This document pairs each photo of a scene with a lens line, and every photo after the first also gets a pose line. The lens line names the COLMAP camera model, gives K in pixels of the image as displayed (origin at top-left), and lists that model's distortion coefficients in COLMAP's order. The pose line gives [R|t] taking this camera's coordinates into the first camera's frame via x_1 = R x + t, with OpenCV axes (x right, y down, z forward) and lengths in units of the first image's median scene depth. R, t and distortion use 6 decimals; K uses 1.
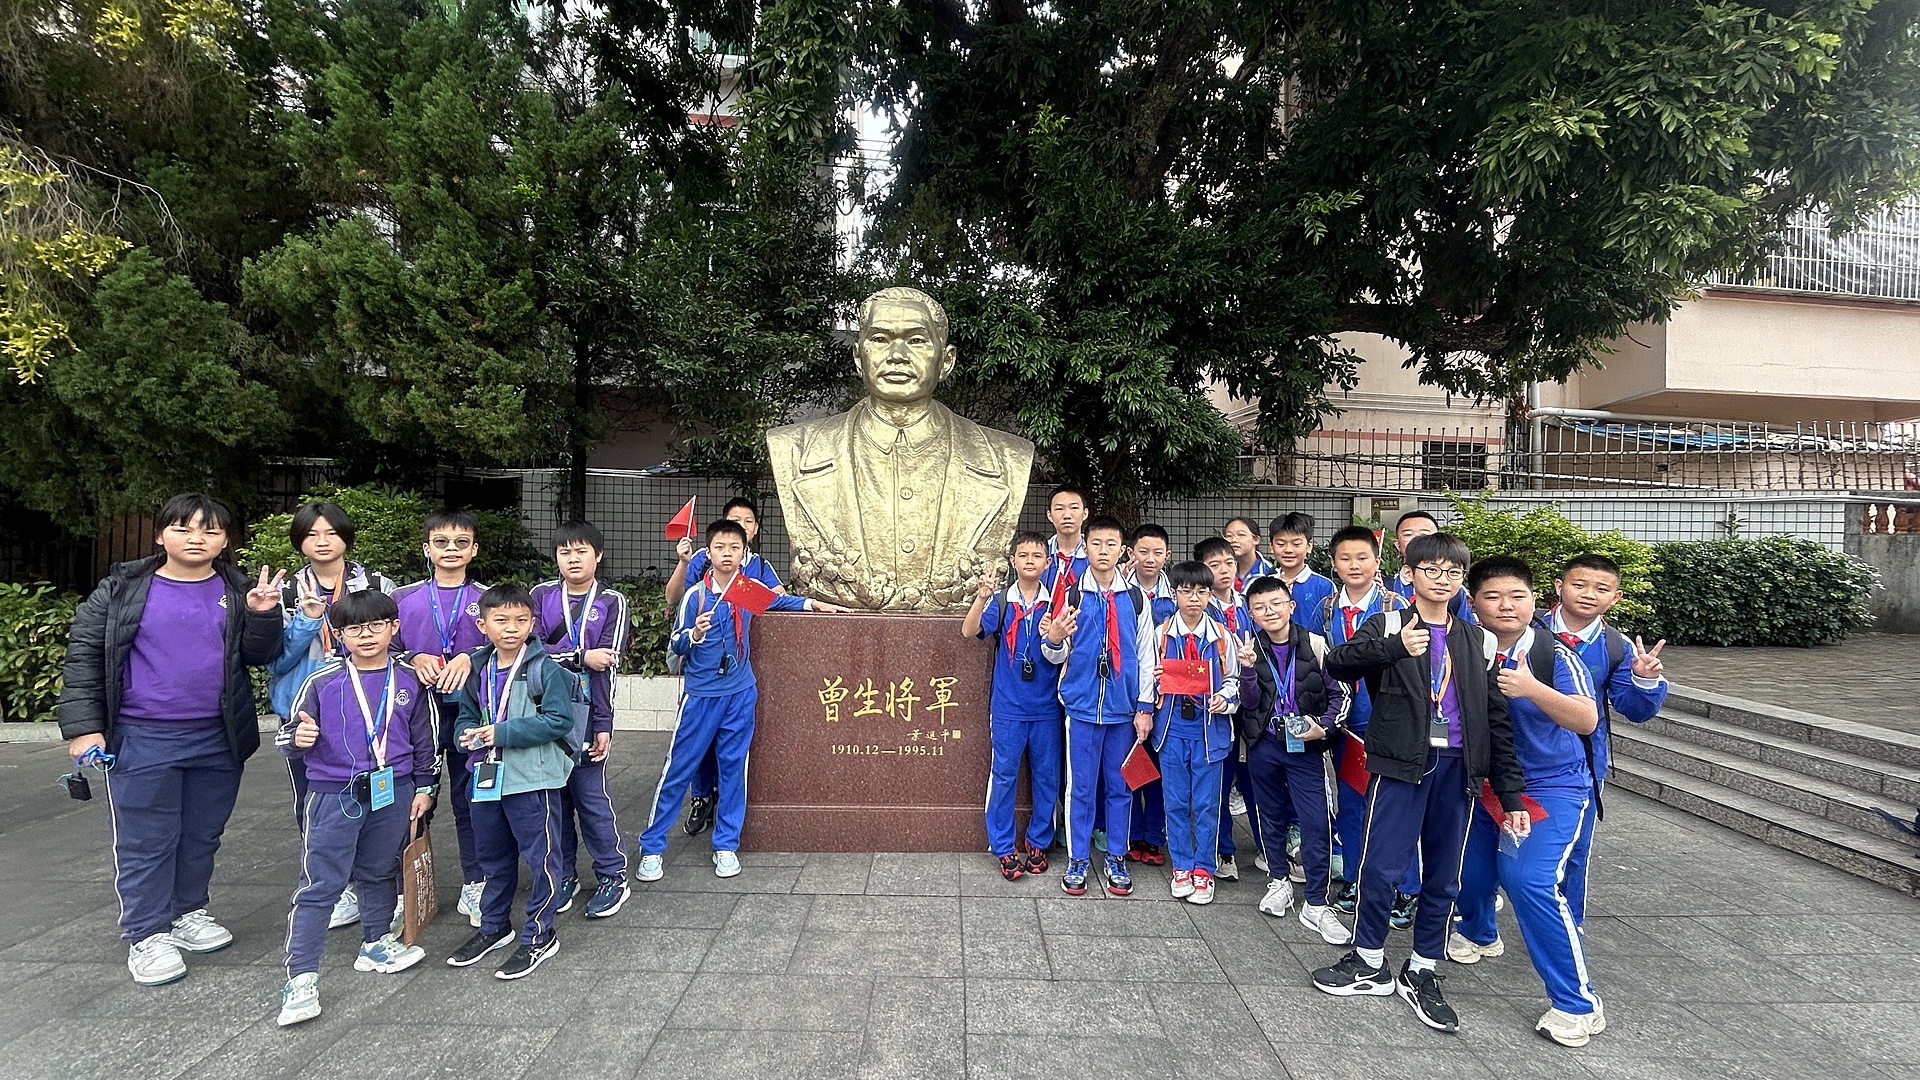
lens RADIAL K [[753.2, 0, 964.1], [0, 753.2, 542.9], [0, 0, 1]] dist [-0.001295, 0.000114]
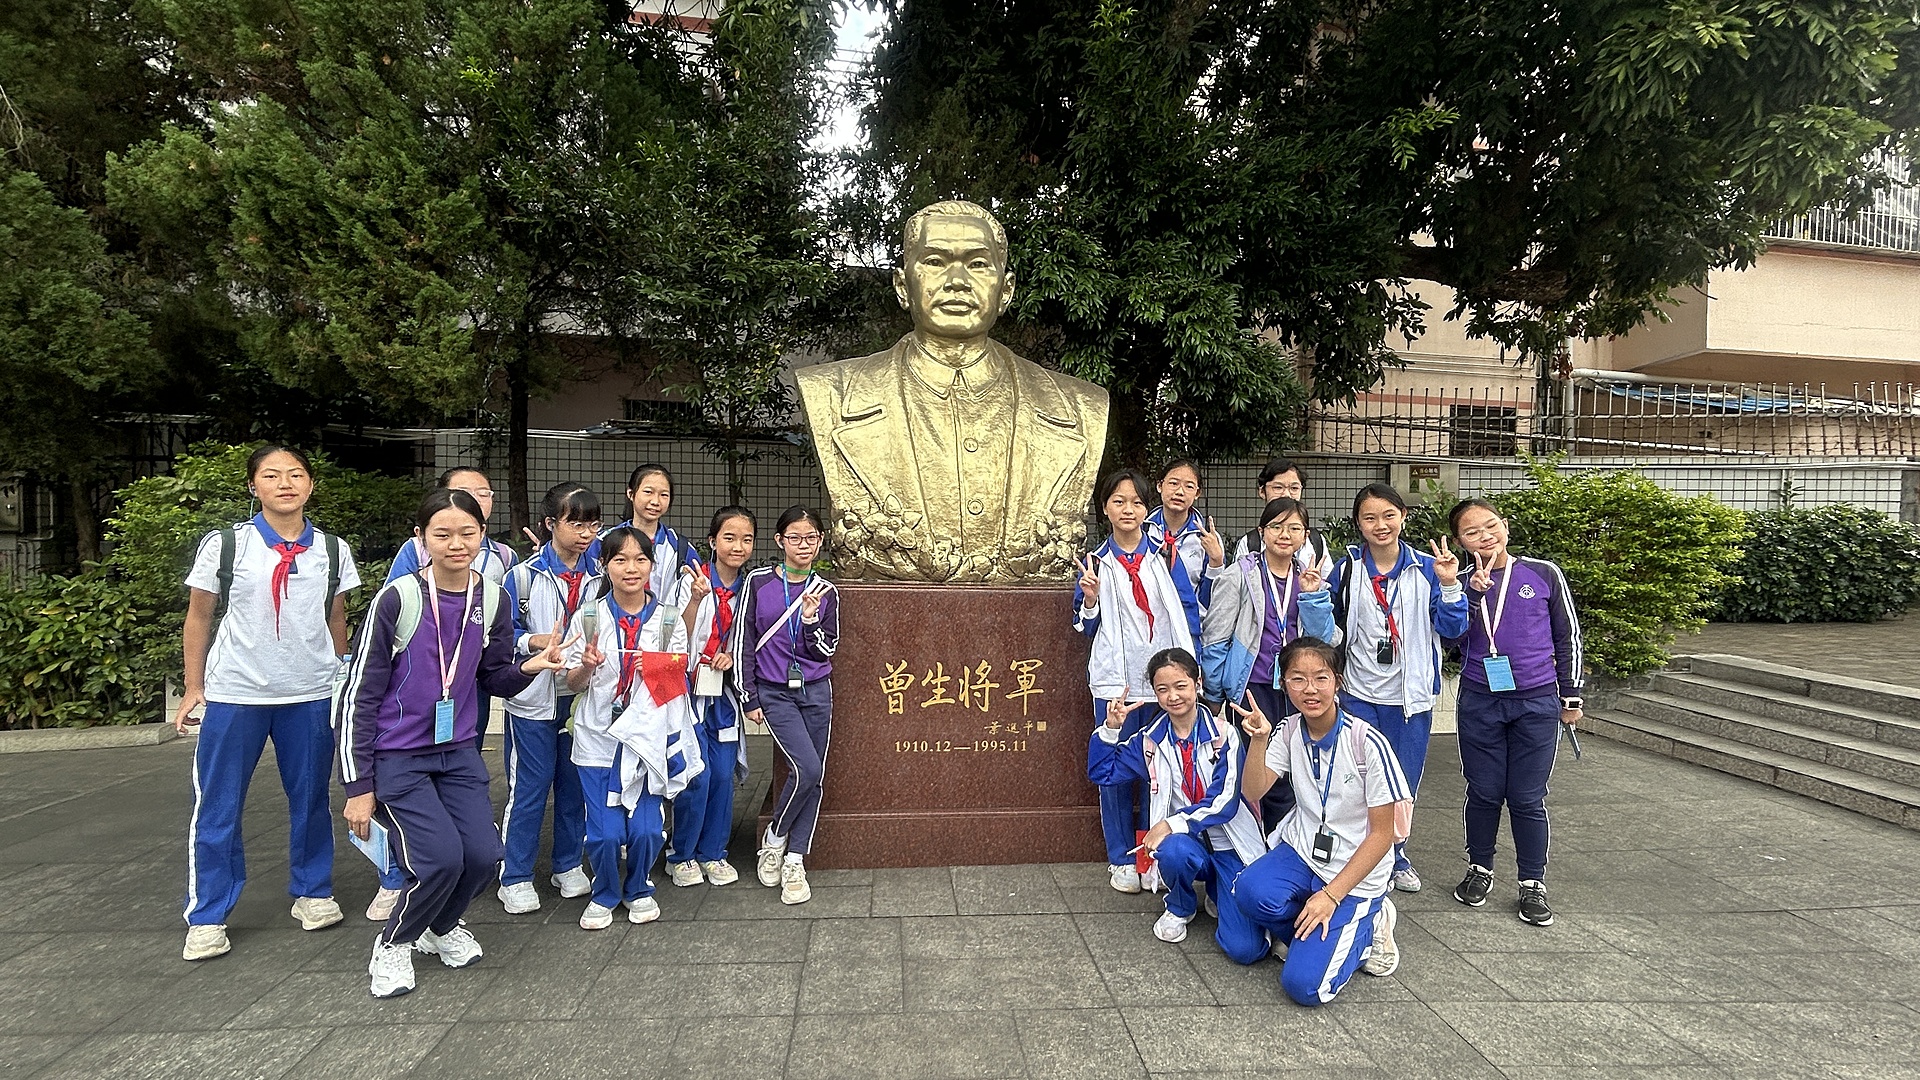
lens RADIAL K [[846.5, 0, 963.2], [0, 846.5, 542.0], [0, 0, 1]] dist [-0.001427, -0.000120]
pose [[0.997702, -0.005080, 0.067566, -0.117060], [0.003710, 0.999785, 0.020378, 0.018574], [-0.067655, -0.020081, 0.997507, 0.039181]]
